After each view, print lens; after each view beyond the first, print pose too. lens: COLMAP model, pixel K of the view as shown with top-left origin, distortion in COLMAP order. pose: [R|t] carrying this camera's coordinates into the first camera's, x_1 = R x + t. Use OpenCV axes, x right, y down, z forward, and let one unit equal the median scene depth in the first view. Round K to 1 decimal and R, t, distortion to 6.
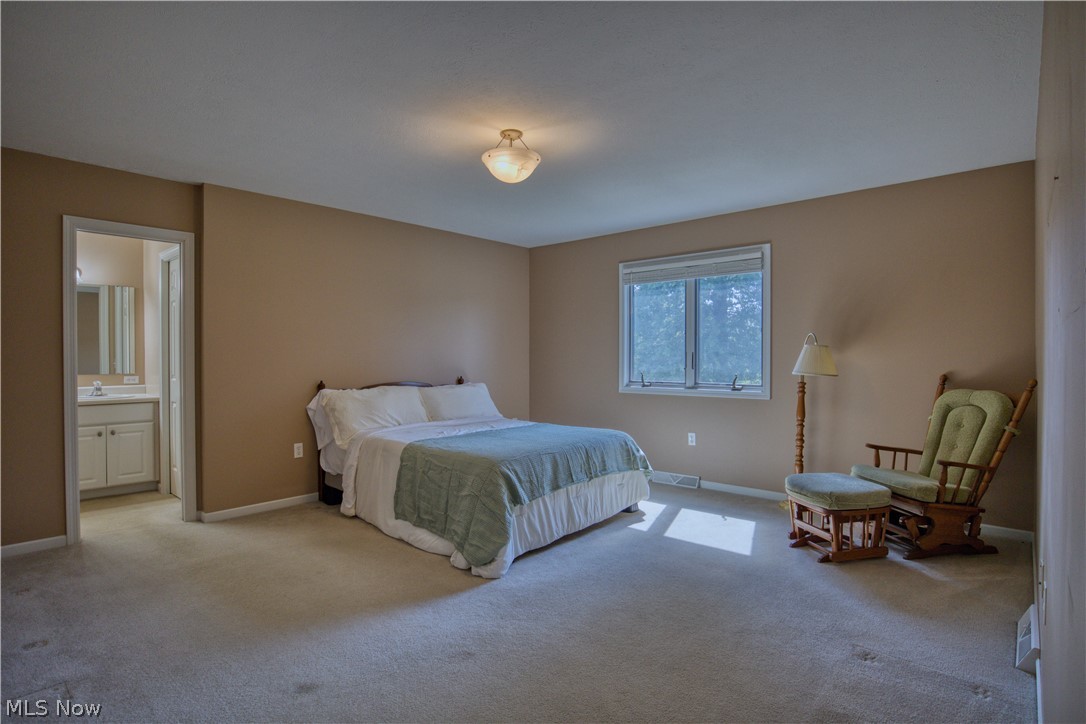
lens RADIAL K [[543.7, 0, 546.2], [0, 543.7, 361.2], [0, 0, 1]] dist [-0.049522, 0.015337]
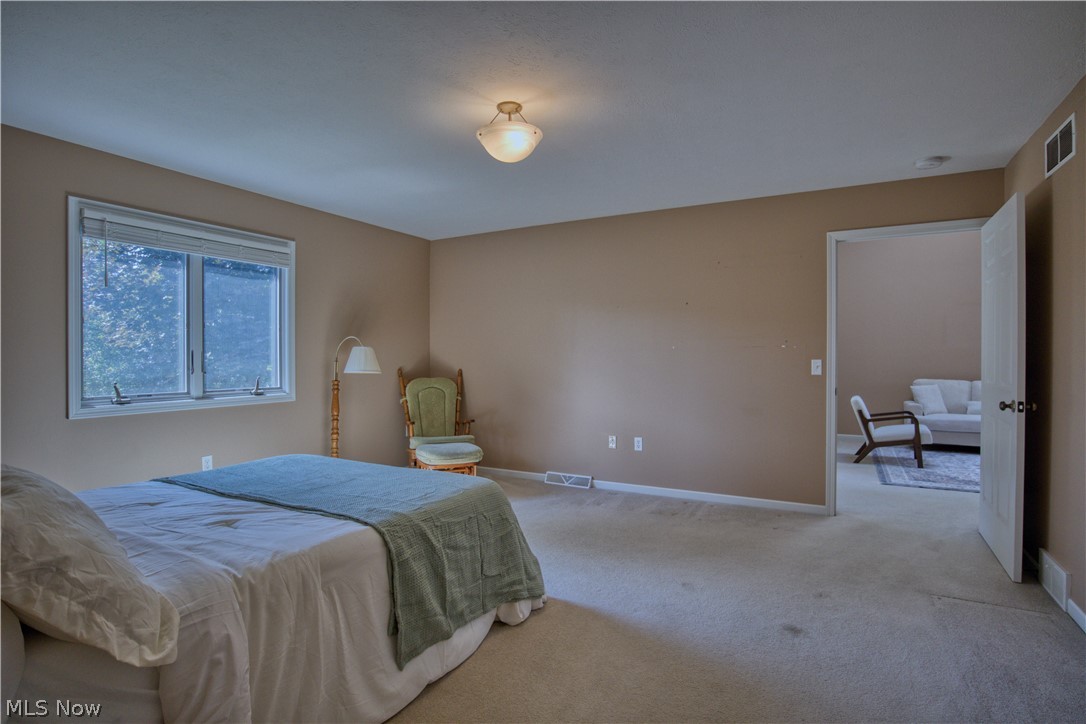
lens RADIAL K [[543.7, 0, 546.2], [0, 543.7, 361.2], [0, 0, 1]] dist [-0.049522, 0.015337]
pose [[-0.229284, -0.007238, 0.973333, -0.733987], [0.007663, 0.999928, 0.009241, -0.007708], [-0.973329, 0.009578, -0.229212, 0.892456]]
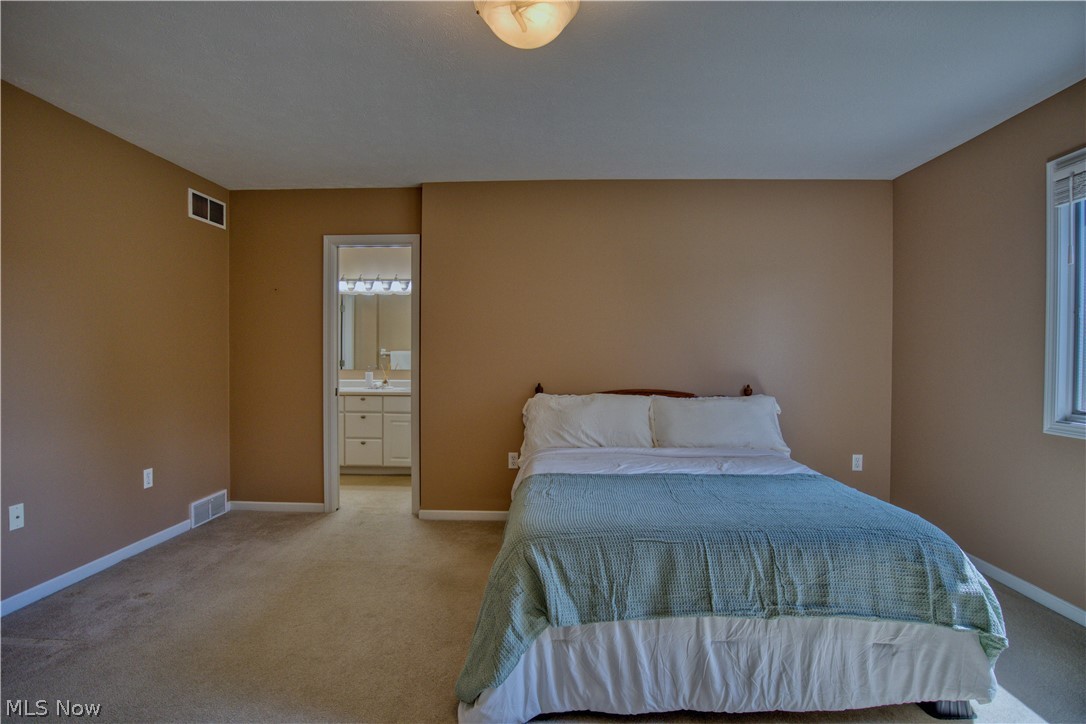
lens RADIAL K [[543.7, 0, 546.2], [0, 543.7, 361.2], [0, 0, 1]] dist [-0.049522, 0.015337]
pose [[0.638160, 0.012285, -0.769806, 0.294584], [-0.012203, 0.999908, 0.005840, -0.004857], [0.769807, 0.005667, 0.638251, 0.516919]]
